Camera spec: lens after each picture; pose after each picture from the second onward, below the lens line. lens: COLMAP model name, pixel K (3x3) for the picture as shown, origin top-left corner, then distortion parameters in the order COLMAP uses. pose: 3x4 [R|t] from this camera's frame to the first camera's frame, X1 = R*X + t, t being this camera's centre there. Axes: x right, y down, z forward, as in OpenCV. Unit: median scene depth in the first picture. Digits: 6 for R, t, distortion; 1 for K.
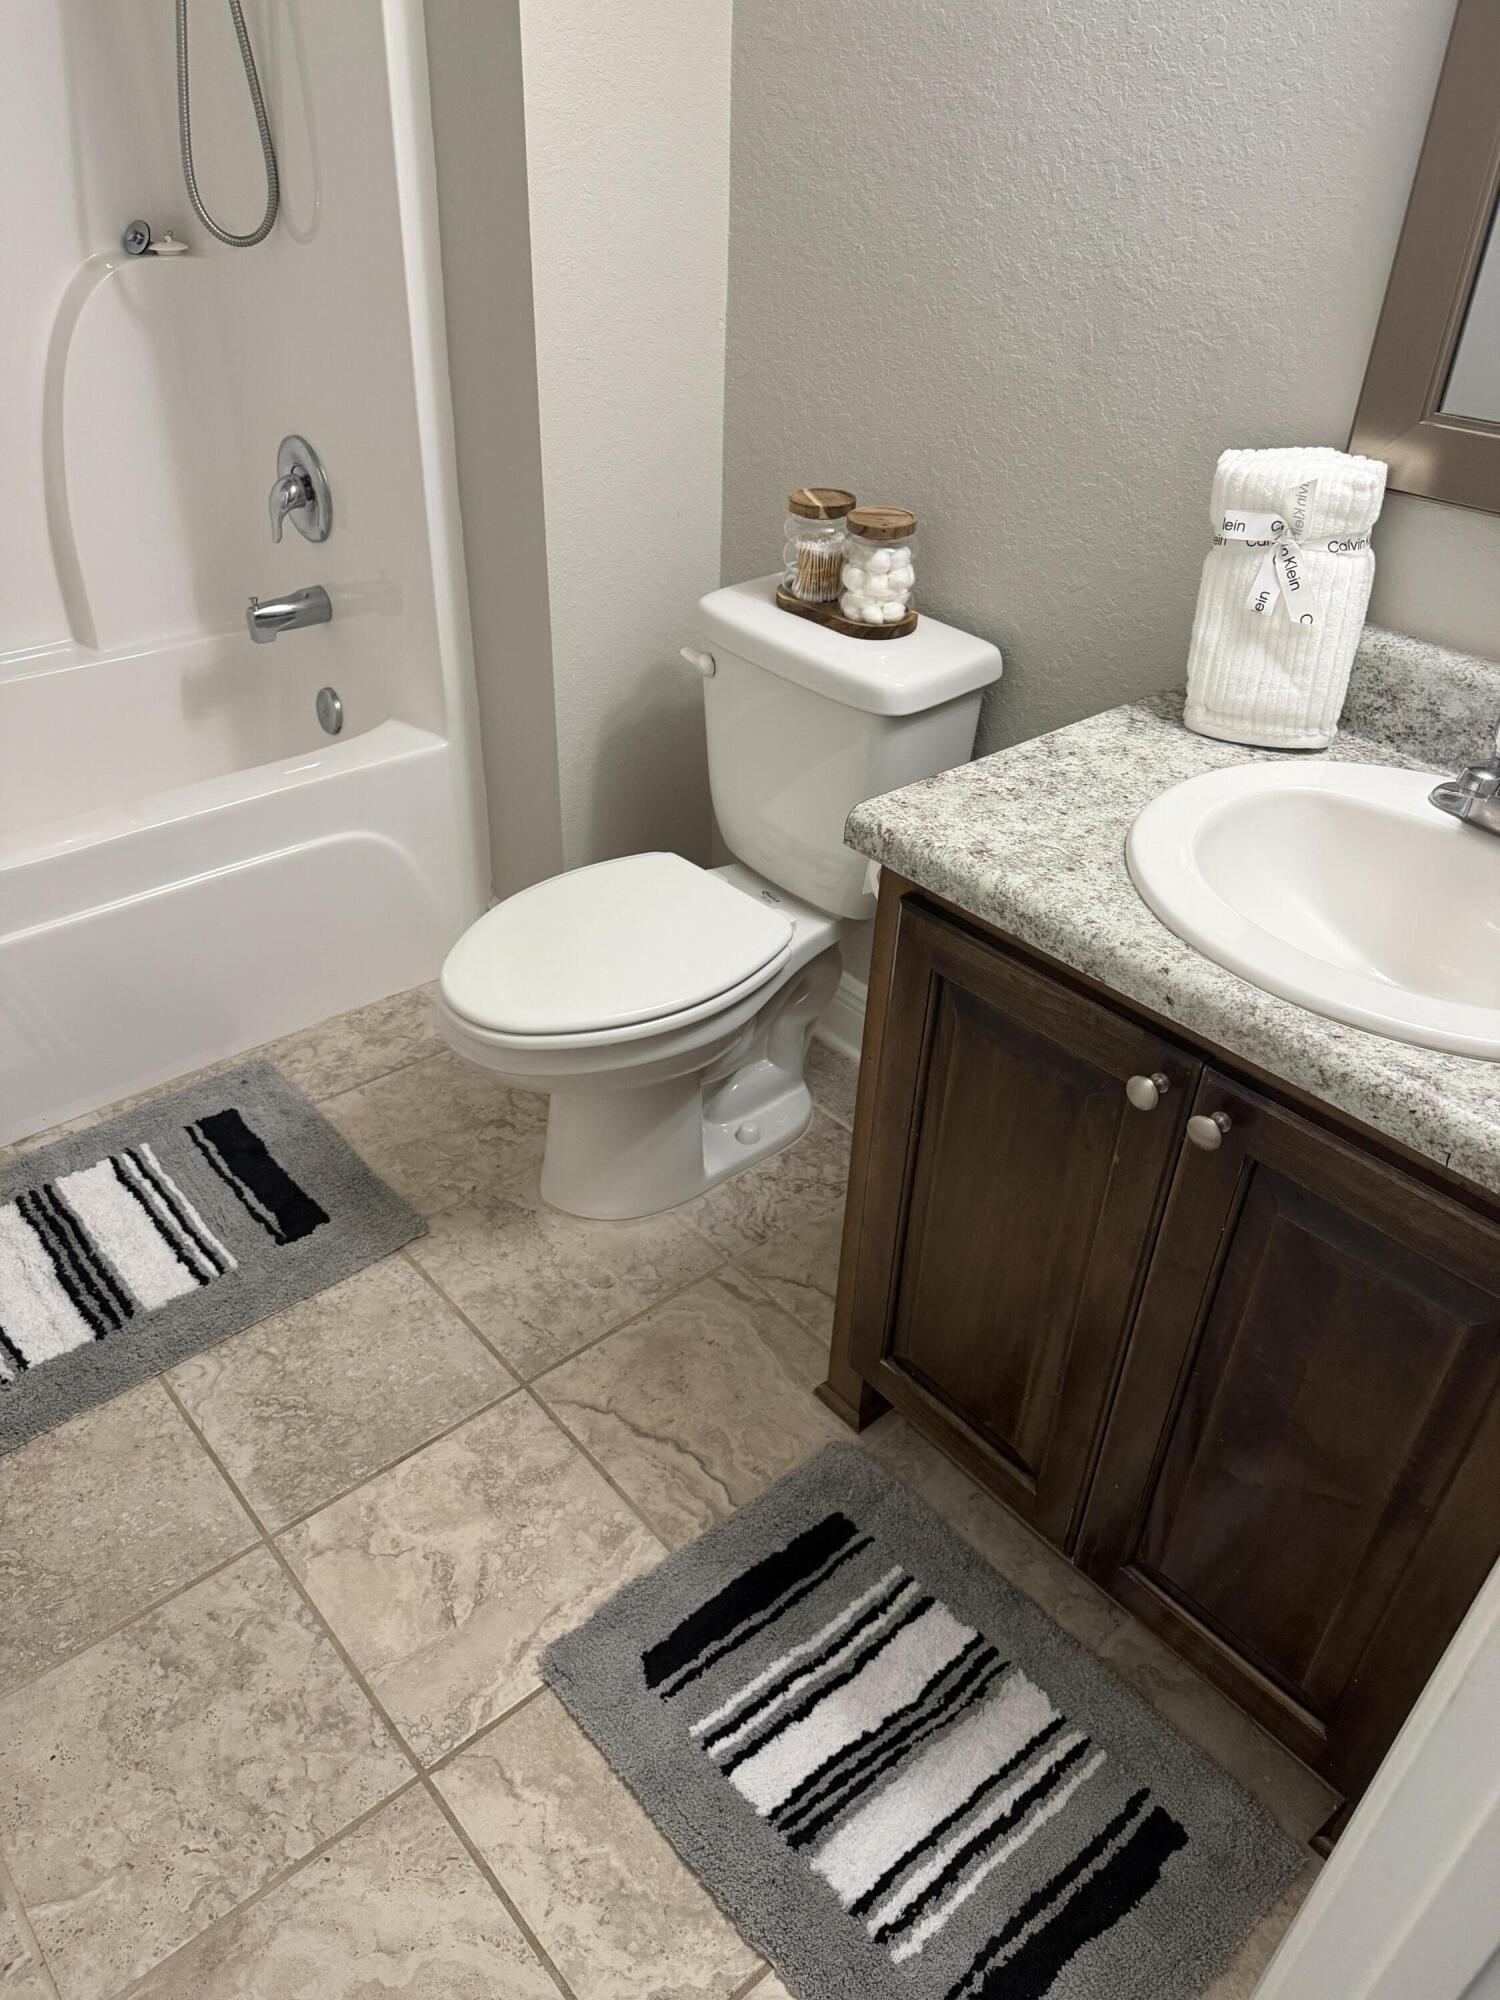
lens RADIAL K [[1384.4, 0, 756.2], [0, 1384.4, 1004.1], [0, 0, 1]] dist [0.095982, -0.172551]
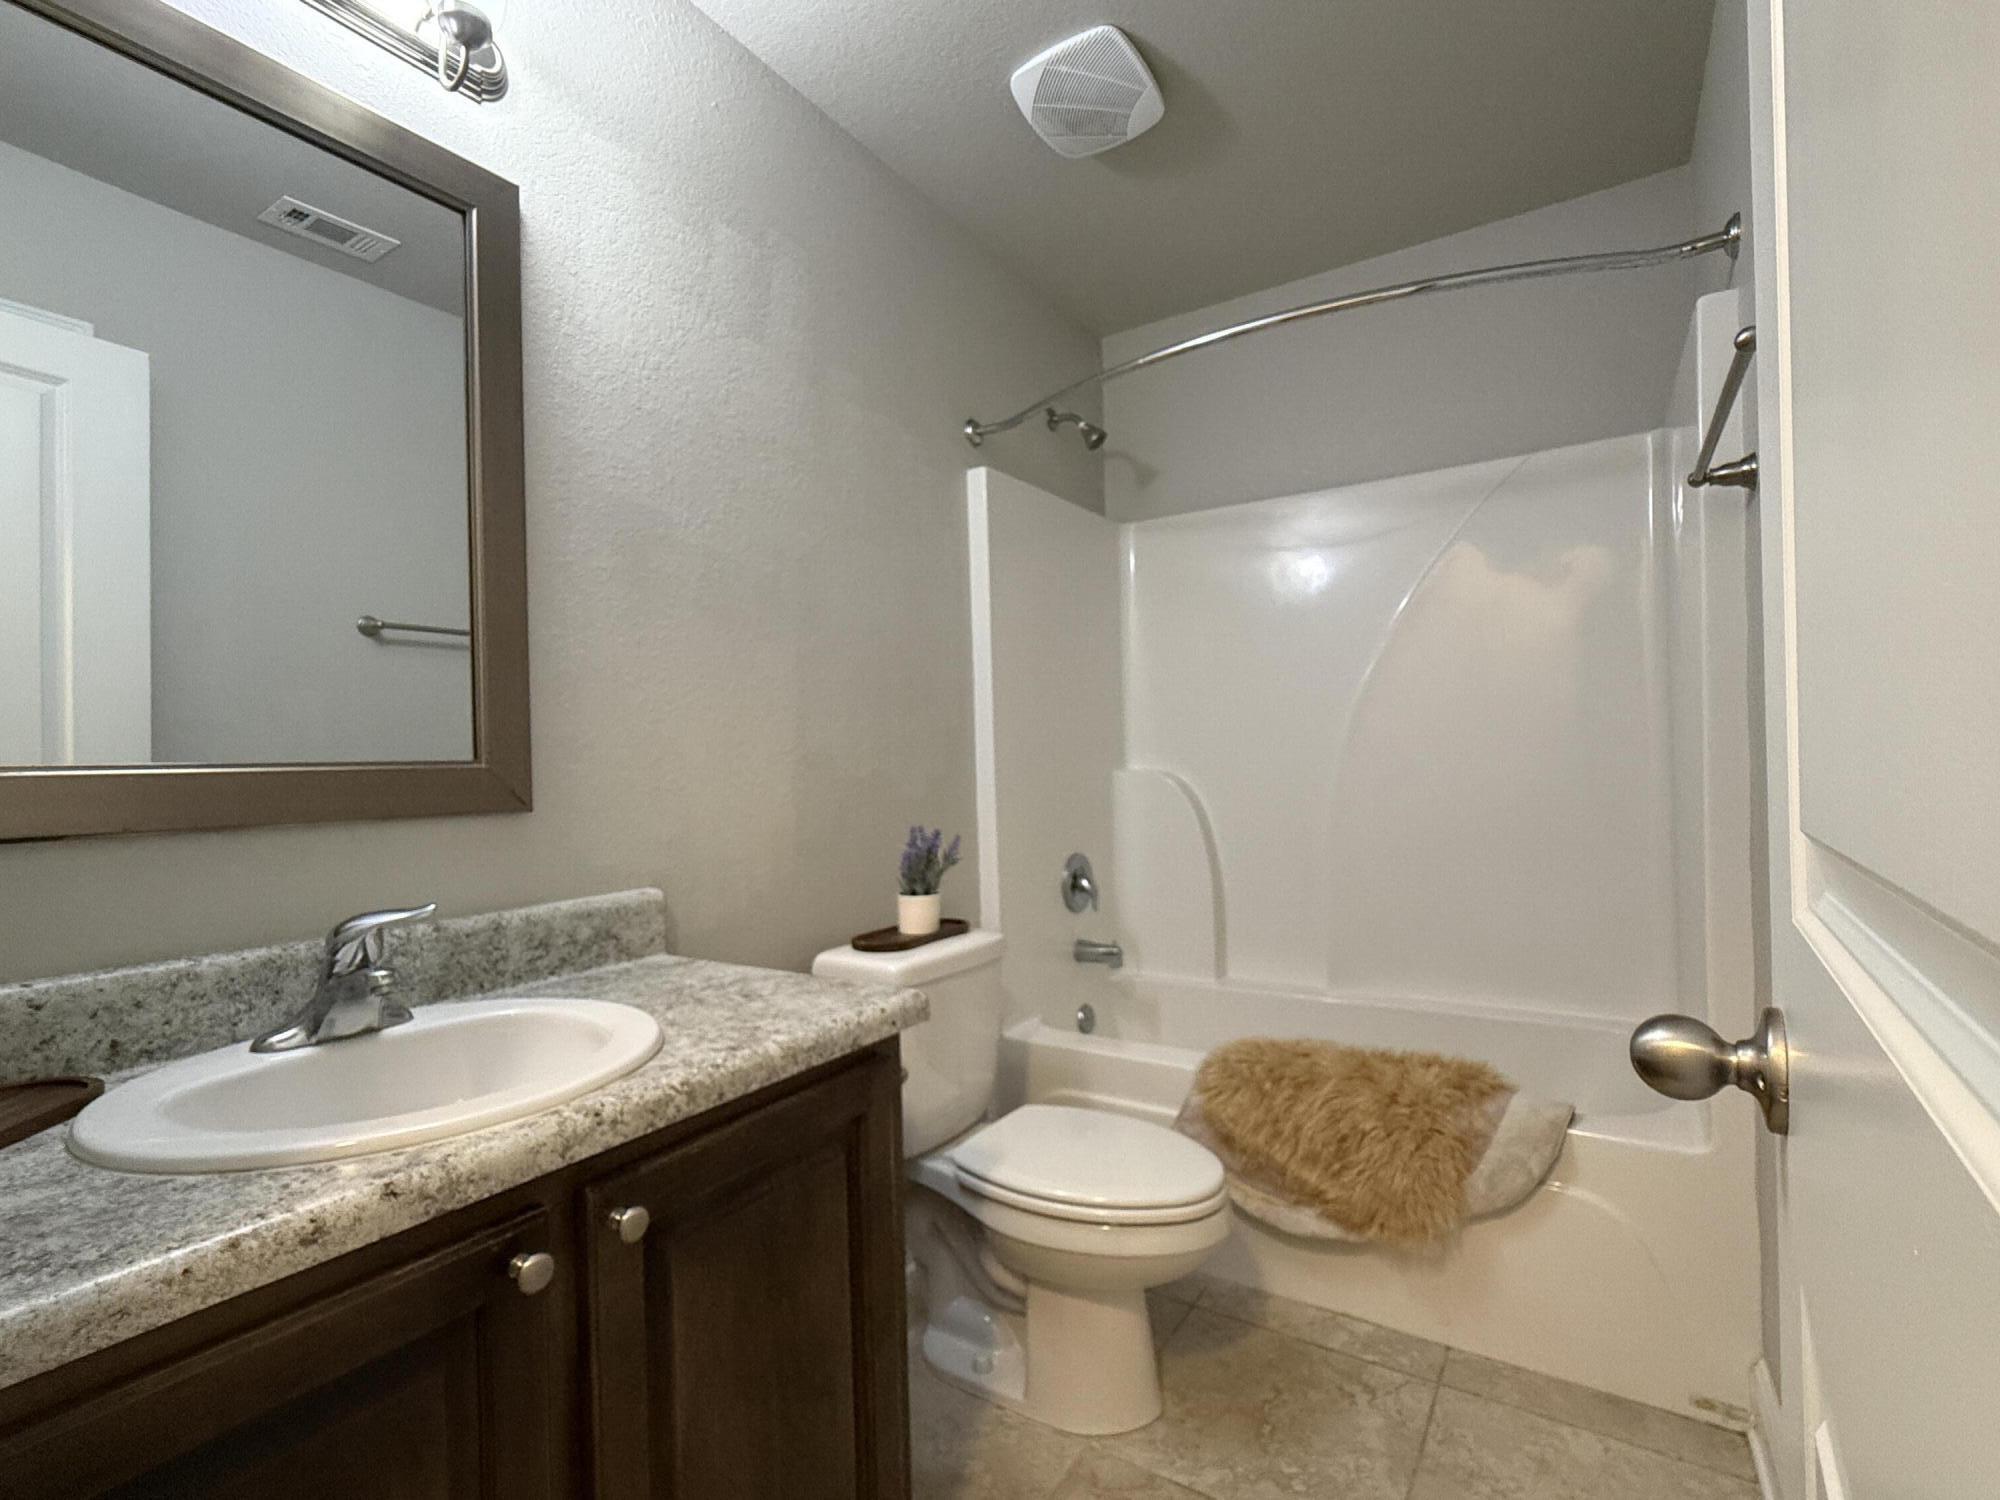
lens RADIAL K [[921.1, 0, 1009.2], [0, 921.1, 756.8], [0, 0, 1]] dist [0.010539, 0.000324]
pose [[-0.279712, -0.022665, 0.959816, -0.465071], [0.551692, 0.814392, 0.180006, -0.227341], [-0.785746, 0.579873, -0.215291, 0.574681]]
